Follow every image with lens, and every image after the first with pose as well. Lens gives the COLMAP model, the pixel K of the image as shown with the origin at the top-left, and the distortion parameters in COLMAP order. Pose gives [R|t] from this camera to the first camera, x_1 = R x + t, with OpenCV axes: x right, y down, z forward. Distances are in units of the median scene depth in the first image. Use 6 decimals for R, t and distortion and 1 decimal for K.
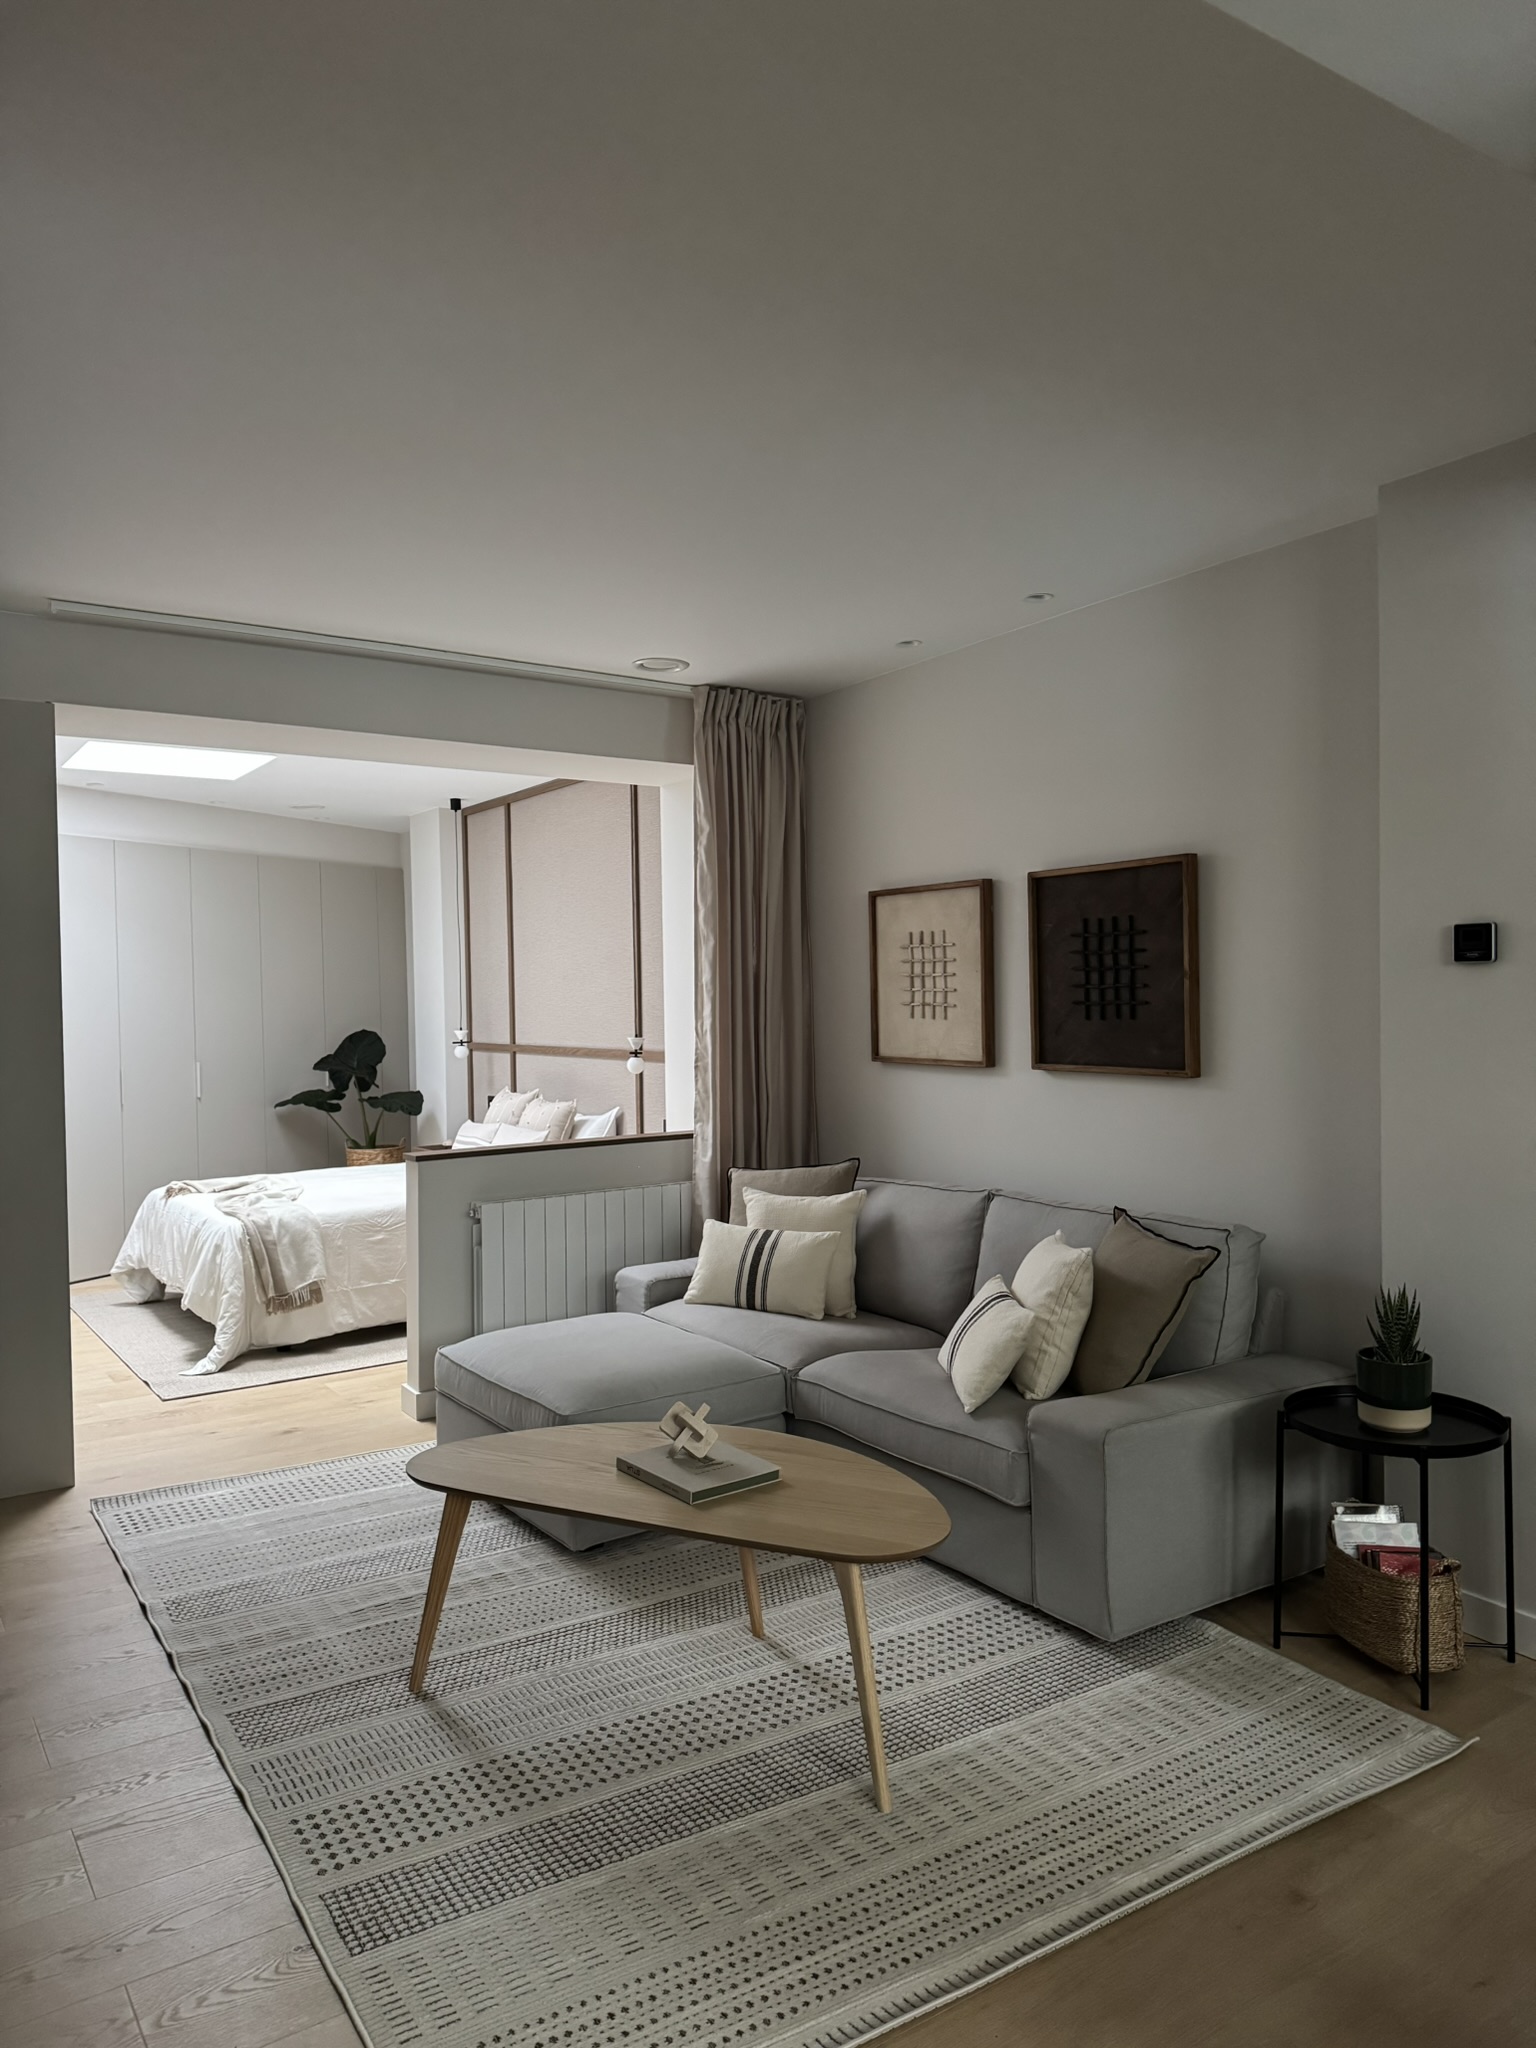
lens RADIAL K [[1492.7, 0, 847.9], [0, 1492.7, 1031.3], [0, 0, 1]] dist [0.001129, 0.001151]
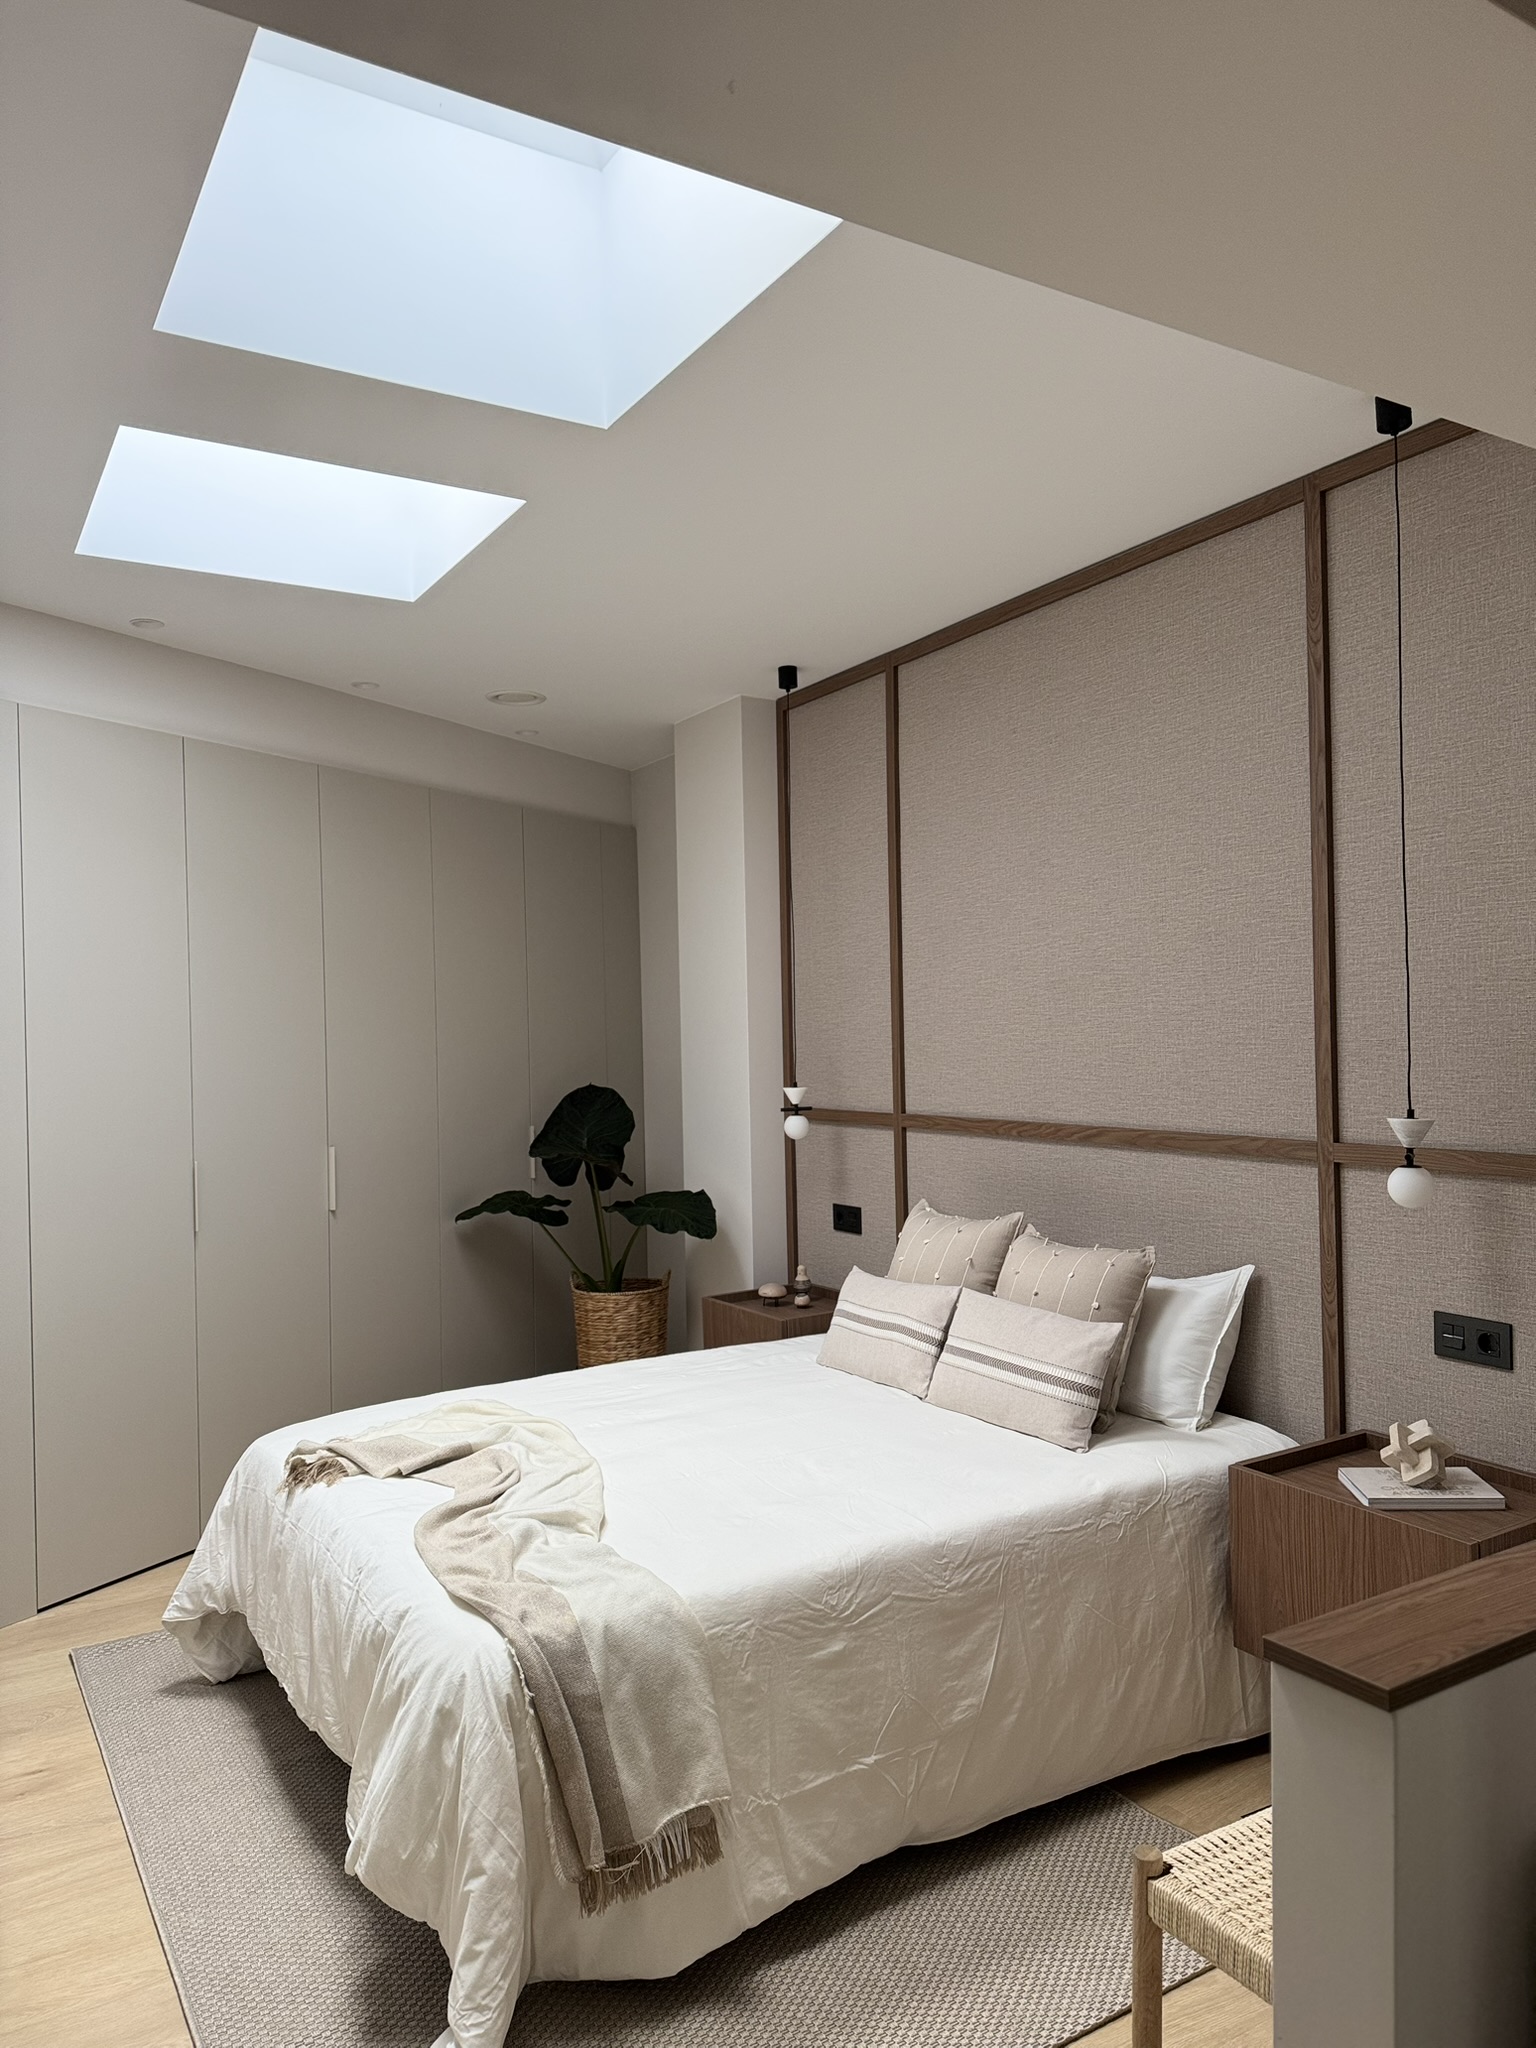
lens RADIAL K [[1404.8, 0, 768.0], [0, 1404.8, 1024.0], [0, 0, 1]] dist [0.103243, -0.172156]
pose [[0.997356, -0.006969, -0.072333, -0.273451], [0.004921, 0.999583, -0.028446, -0.010890], [0.072501, 0.028015, 0.996975, 0.564513]]
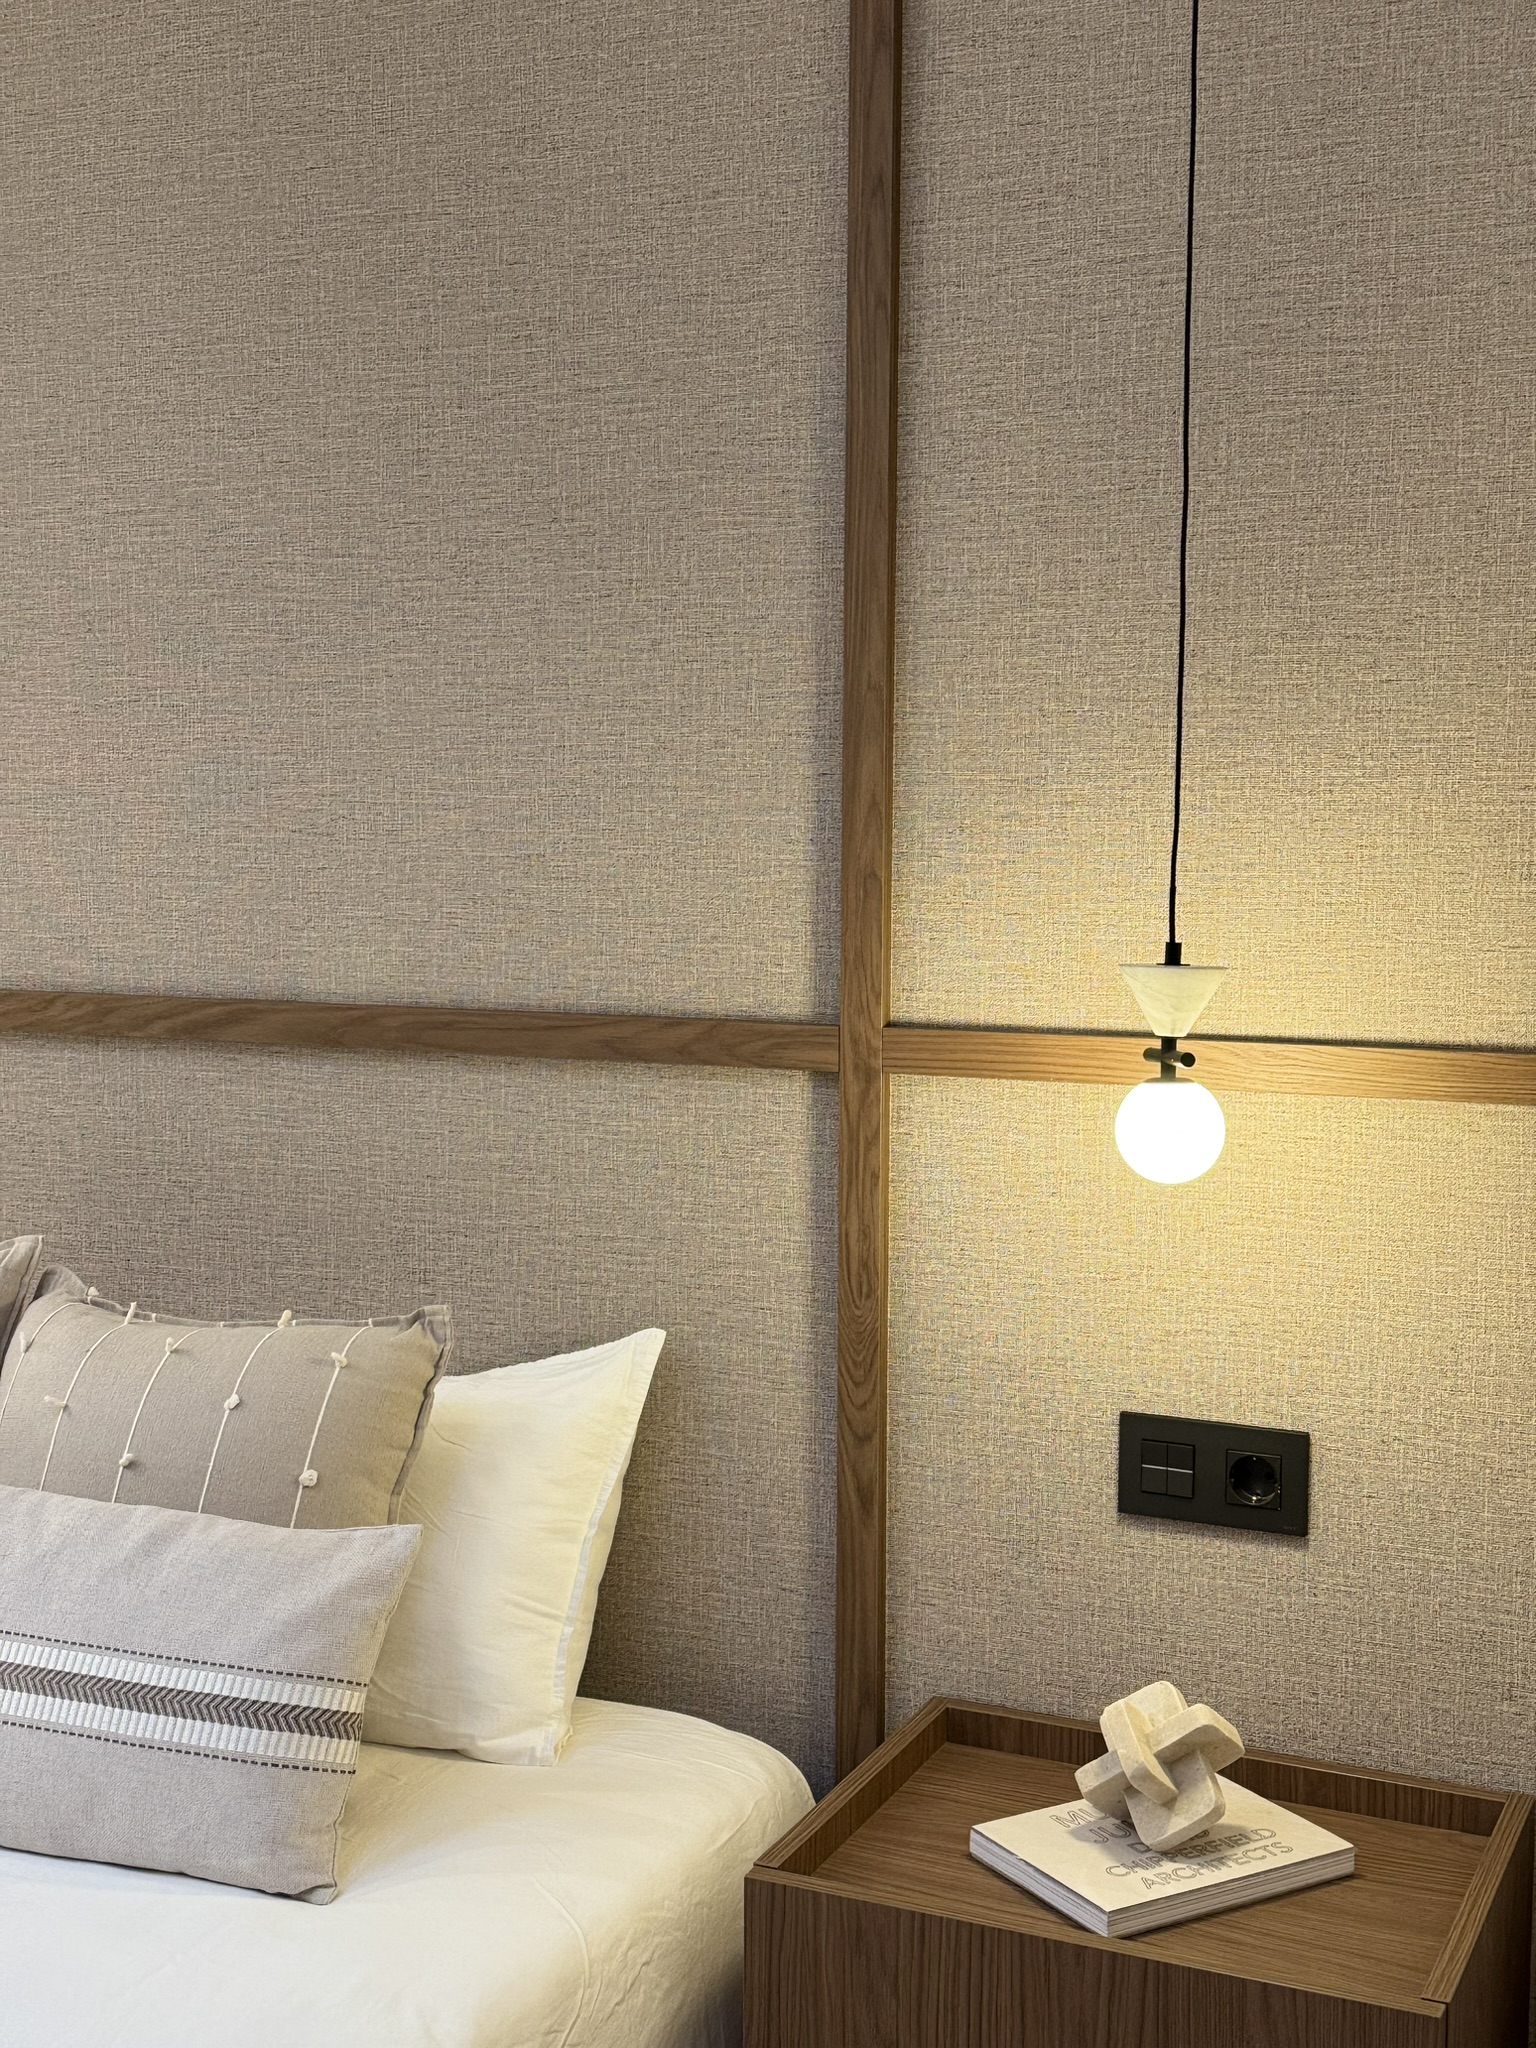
lens RADIAL K [[2662.8, 0, 768.0], [0, 2662.8, 1024.0], [0, 0, 1]] dist [0.129420, -0.027190]
pose [[0.866615, -0.028270, 0.498175, -0.312698], [-0.002638, 0.998120, 0.061230, -0.007142], [-0.498970, -0.054377, 0.864912, 0.724294]]
